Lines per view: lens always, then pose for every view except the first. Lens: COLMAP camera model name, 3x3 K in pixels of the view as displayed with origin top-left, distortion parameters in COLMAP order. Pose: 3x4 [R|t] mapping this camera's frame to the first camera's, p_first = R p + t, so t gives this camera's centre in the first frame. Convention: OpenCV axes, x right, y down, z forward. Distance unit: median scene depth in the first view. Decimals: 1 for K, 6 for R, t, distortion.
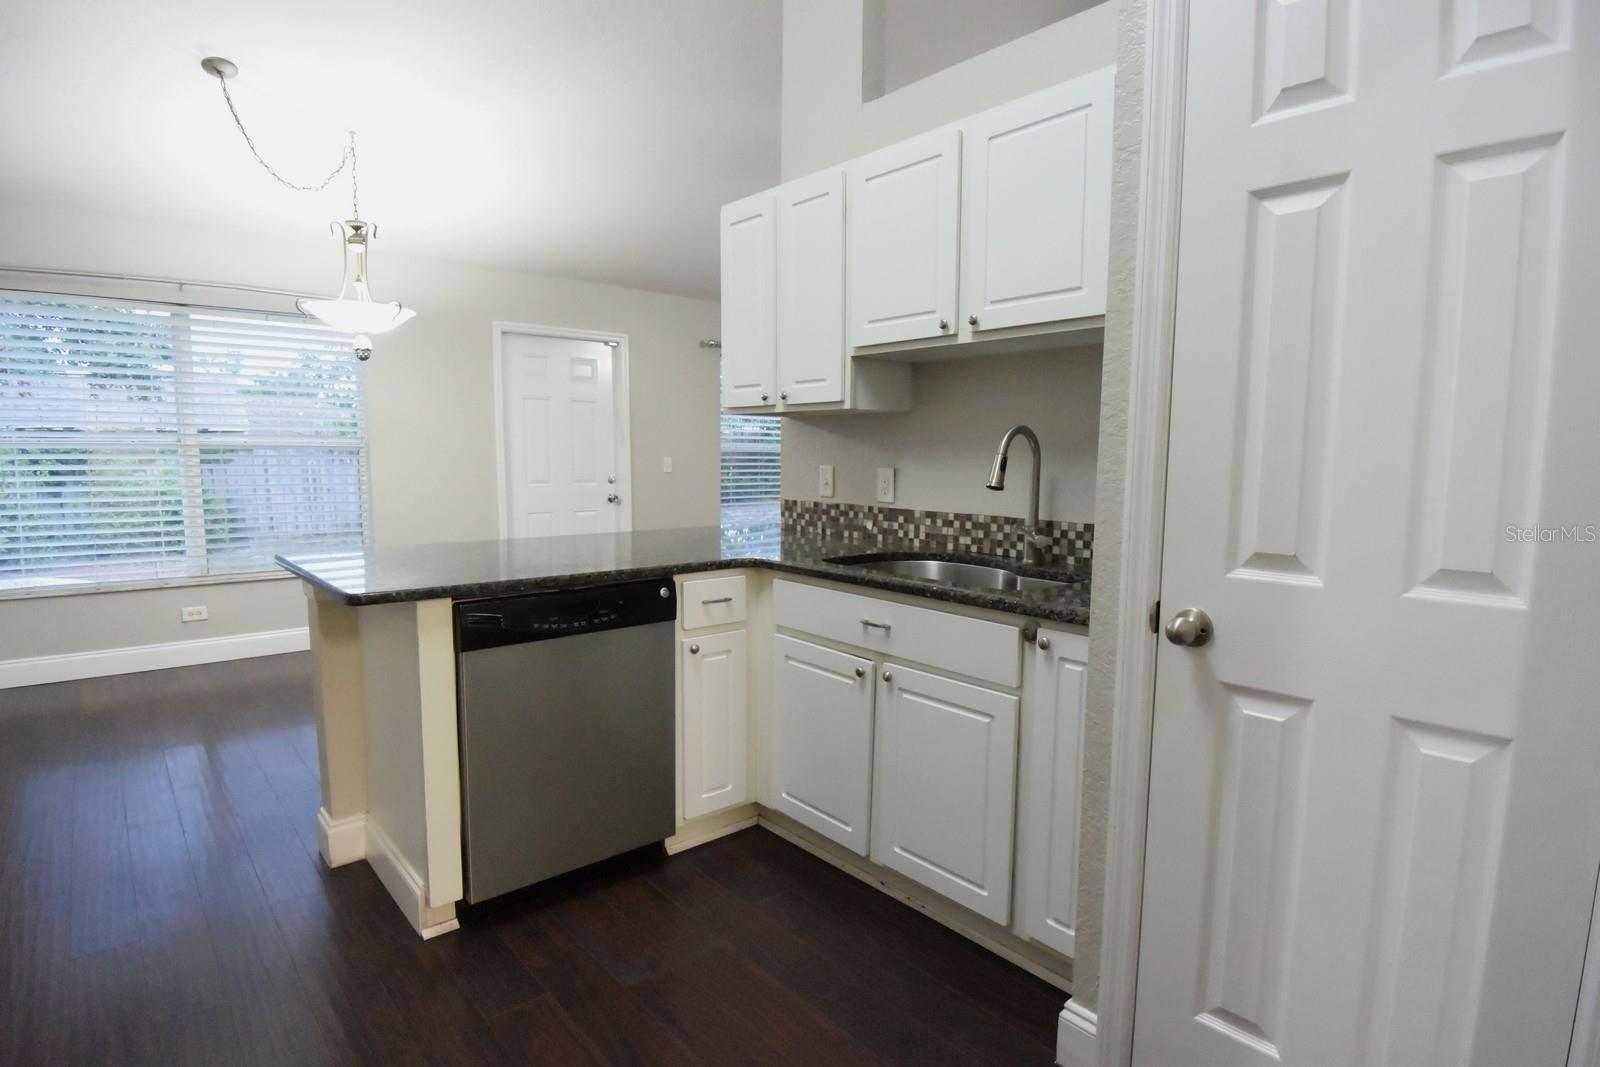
lens RADIAL K [[838.8, 0, 810.2], [0, 838.8, 541.6], [0, 0, 1]] dist [-0.008834, -0.020285]
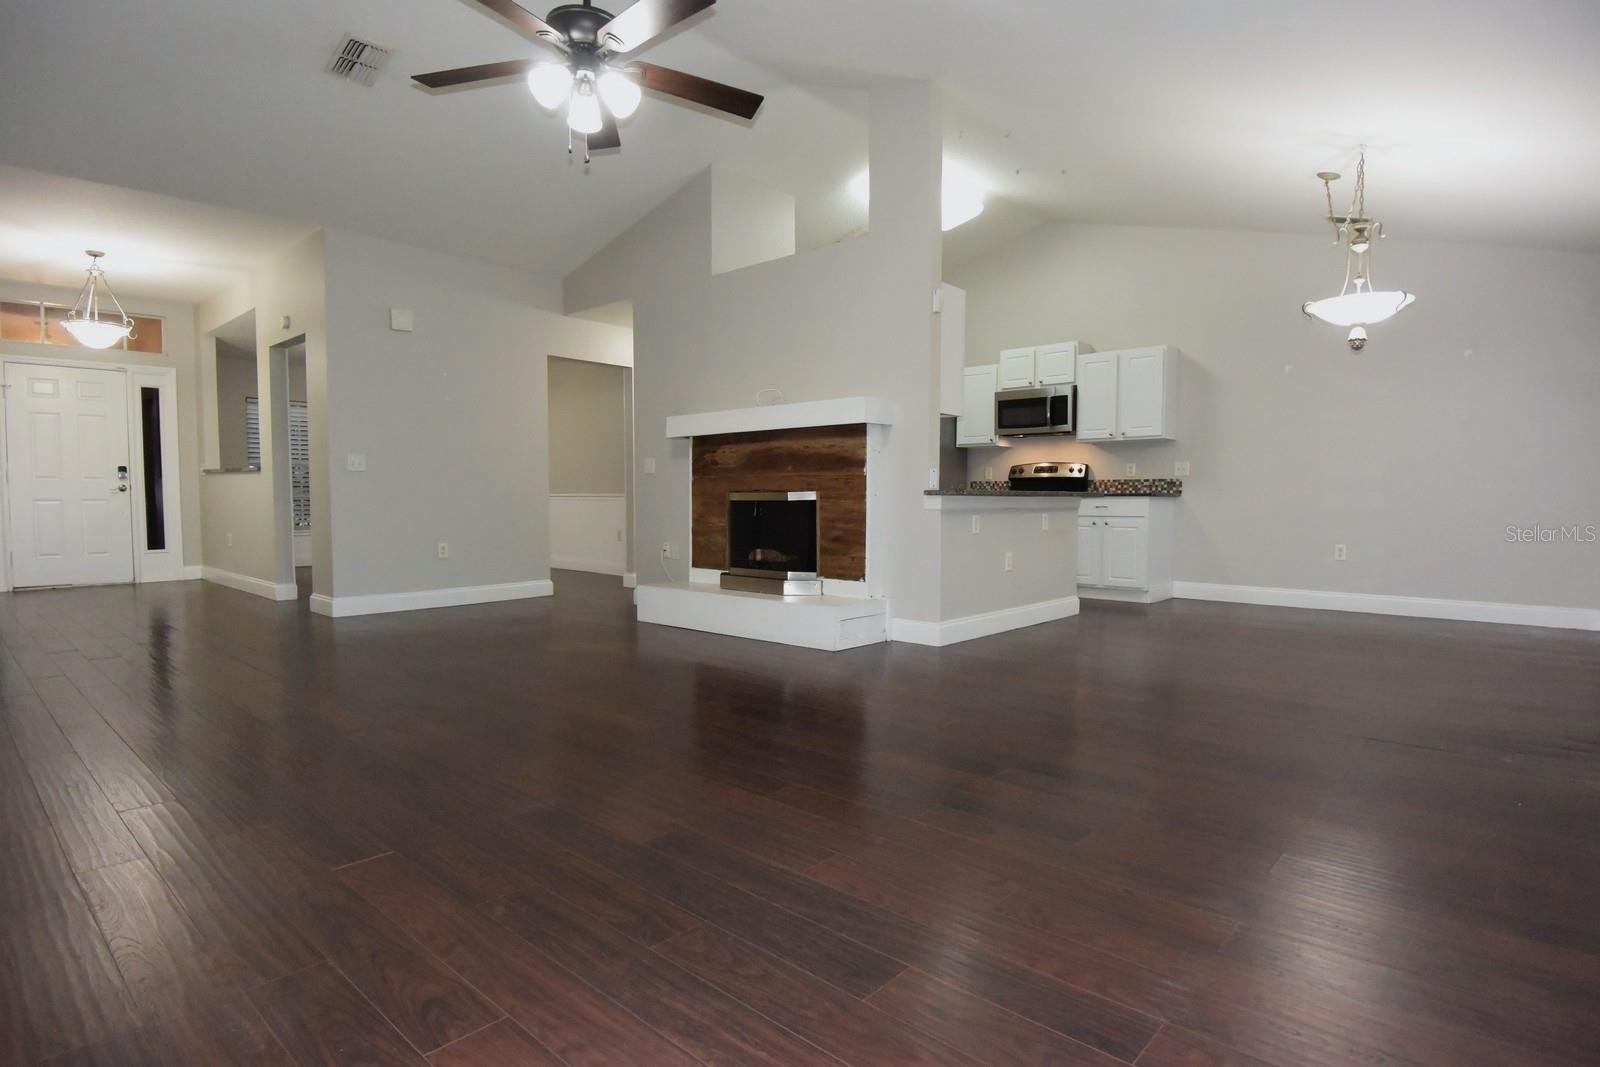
lens RADIAL K [[838.8, 0, 811.3], [0, 838.8, 553.9], [0, 0, 1]] dist [-0.008834, -0.020285]
pose [[-0.991588, -0.000182, -0.129435, 0.412021], [-0.022454, 0.985078, 0.170635, -0.167477], [0.127473, 0.172106, -0.976796, 2.704560]]
